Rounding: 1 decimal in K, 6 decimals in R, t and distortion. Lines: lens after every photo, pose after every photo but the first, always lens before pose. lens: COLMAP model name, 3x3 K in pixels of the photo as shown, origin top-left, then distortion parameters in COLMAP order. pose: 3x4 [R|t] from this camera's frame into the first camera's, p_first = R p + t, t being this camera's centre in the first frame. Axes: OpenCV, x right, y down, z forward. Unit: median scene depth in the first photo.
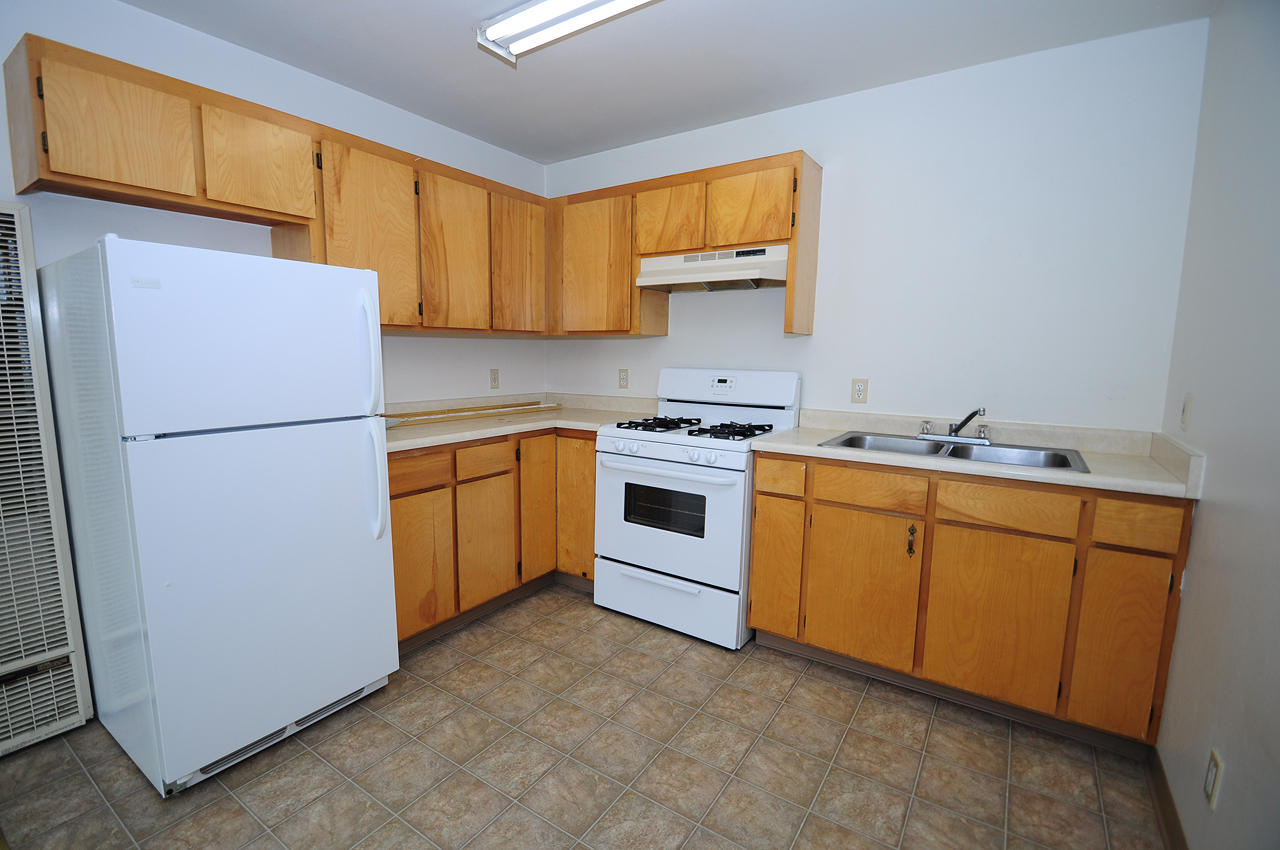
lens RADIAL K [[561.2, 0, 640.4], [0, 561.2, 426.6], [0, 0, 1]] dist [-0.004630, -0.000288]
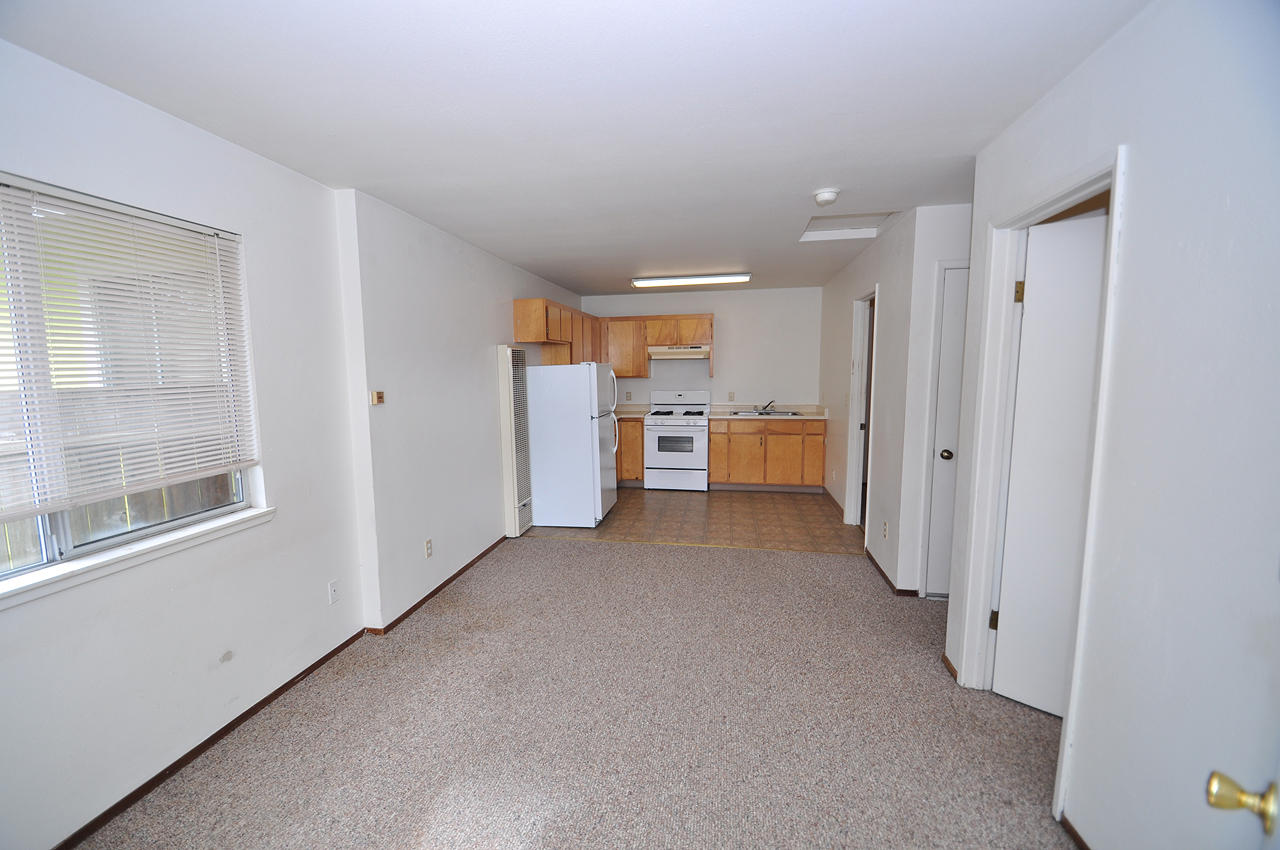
lens RADIAL K [[561.2, 0, 639.0], [0, 561.2, 429.0], [0, 0, 1]] dist [-0.004630, -0.000288]
pose [[0.907243, -0.071841, 0.414425, -1.230313], [0.077955, 0.996955, 0.002167, 0.056594], [-0.413319, 0.030340, 0.910081, -1.370235]]
